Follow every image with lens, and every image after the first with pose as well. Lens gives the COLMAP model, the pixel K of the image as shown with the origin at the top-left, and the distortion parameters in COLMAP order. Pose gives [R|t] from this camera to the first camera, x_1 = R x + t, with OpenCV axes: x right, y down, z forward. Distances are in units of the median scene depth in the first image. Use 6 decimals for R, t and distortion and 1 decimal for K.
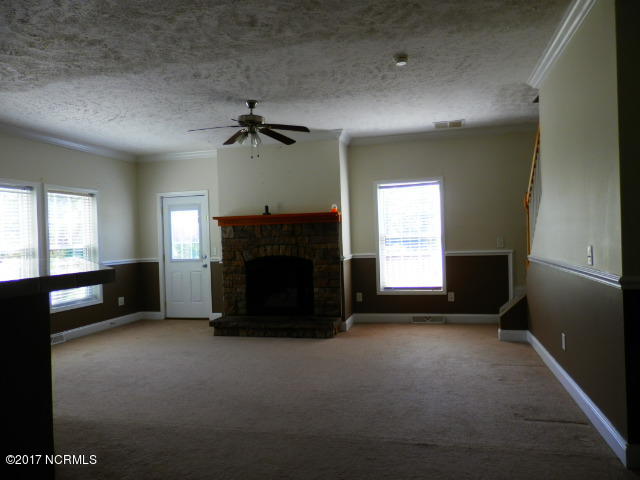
lens RADIAL K [[477.1, 0, 319.6], [0, 477.1, 237.0], [0, 0, 1]] dist [0.015800, -0.008405]
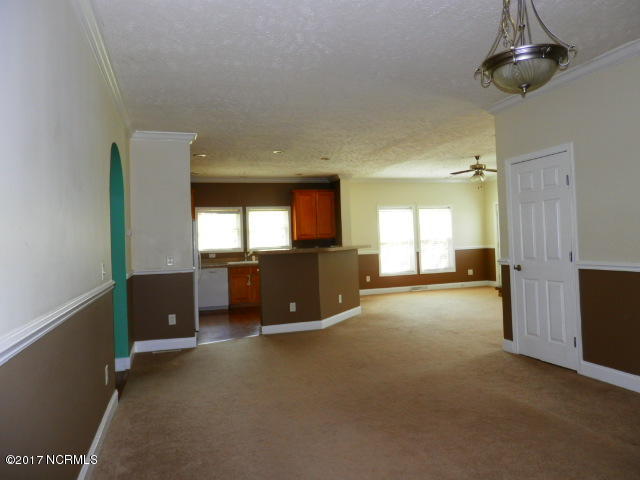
lens RADIAL K [[477.1, 0, 320.5], [0, 477.1, 239.3], [0, 0, 1]] dist [0.015800, -0.008405]
pose [[0.515181, 0.018155, -0.856889, 1.037841], [0.017279, 0.999352, 0.031562, -0.051561], [0.856907, -0.031066, 0.514533, -0.363880]]
